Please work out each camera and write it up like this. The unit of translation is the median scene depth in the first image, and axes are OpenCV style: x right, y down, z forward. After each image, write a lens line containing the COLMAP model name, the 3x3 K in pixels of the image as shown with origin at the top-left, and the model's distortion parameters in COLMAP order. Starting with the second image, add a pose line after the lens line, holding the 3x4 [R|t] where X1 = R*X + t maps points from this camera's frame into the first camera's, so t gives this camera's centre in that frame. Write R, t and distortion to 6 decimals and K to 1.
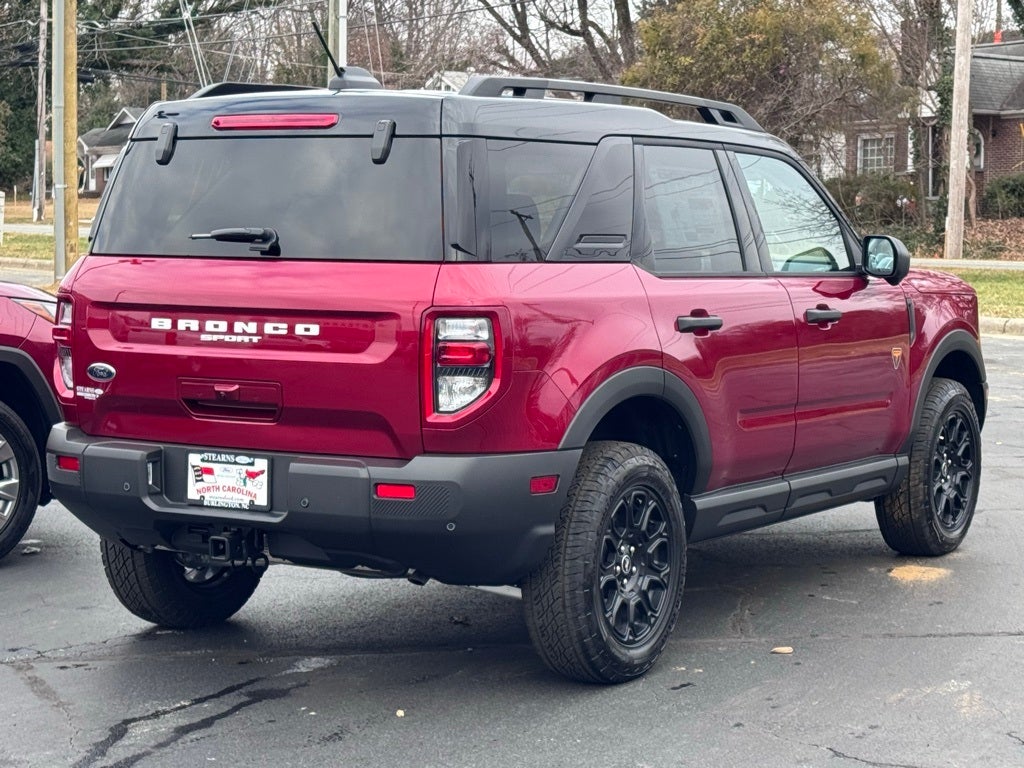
lens RADIAL K [[2210.6, 0, 512.0], [0, 2210.6, 384.0], [0, 0, 1]] dist [0.102945, 0.478931]
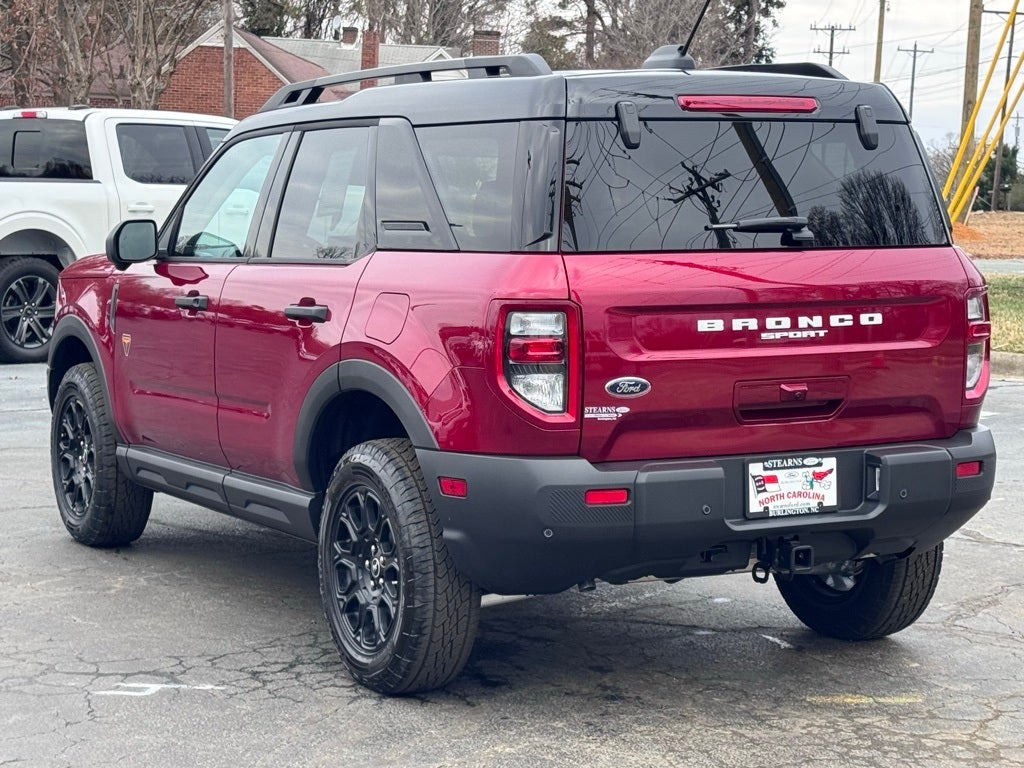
lens RADIAL K [[2165.6, 0, 512.0], [0, 2165.6, 384.0], [0, 0, 1]] dist [0.076549, 0.218137]
pose [[0.508168, -0.083596, 0.857191, -0.968002], [0.073961, 0.995837, 0.053272, -0.057013], [-0.858076, 0.036327, 0.512236, 0.625497]]
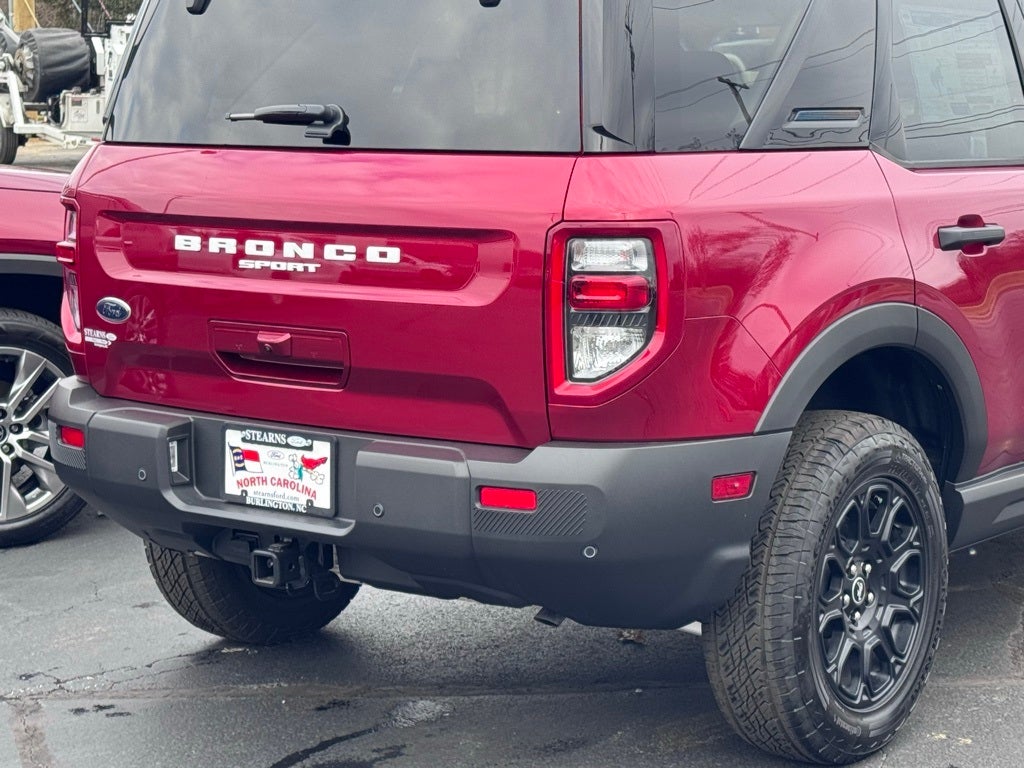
lens RADIAL K [[2210.6, 0, 512.0], [0, 2210.6, 384.0], [0, 0, 1]] dist [0.102945, 0.478931]
pose [[0.993803, 0.005189, -0.111031, 0.021559], [0.001323, 0.998287, 0.058497, -0.023826], [0.111144, -0.058282, 0.992094, 0.318774]]
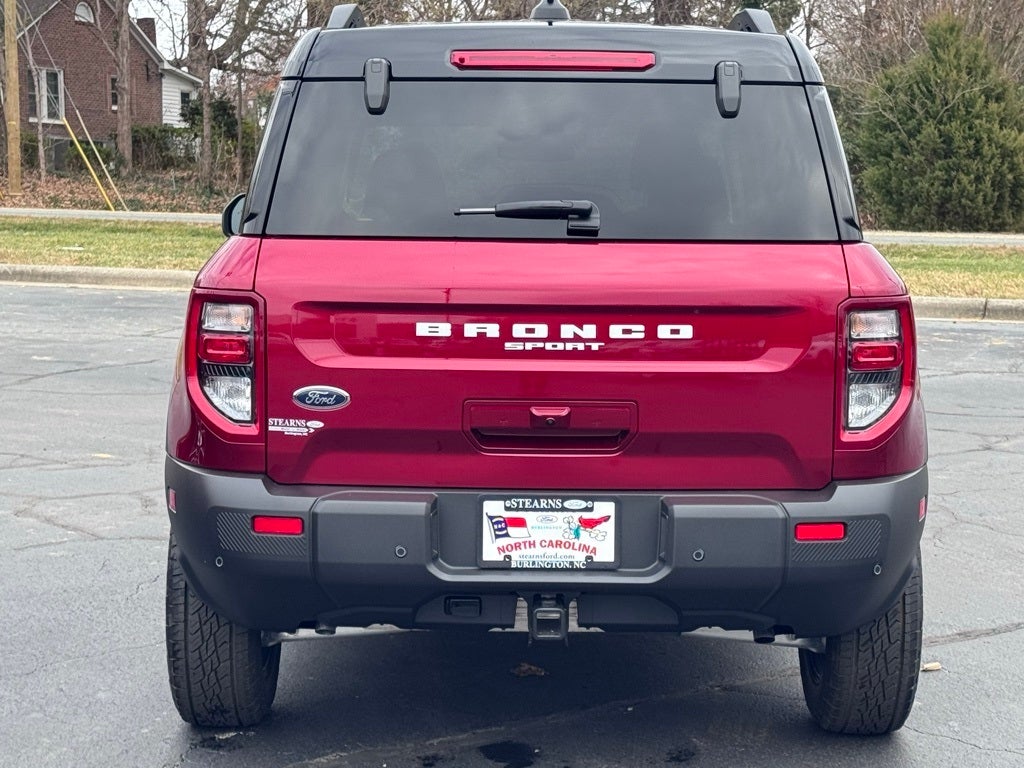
lens RADIAL K [[2210.6, 0, 512.0], [0, 2210.6, 384.0], [0, 0, 1]] dist [0.102945, 0.478931]
pose [[0.852310, -0.048221, 0.520809, -0.528922], [0.035405, 0.998776, 0.034533, -0.033972], [-0.521837, -0.010994, 0.852974, 0.357164]]
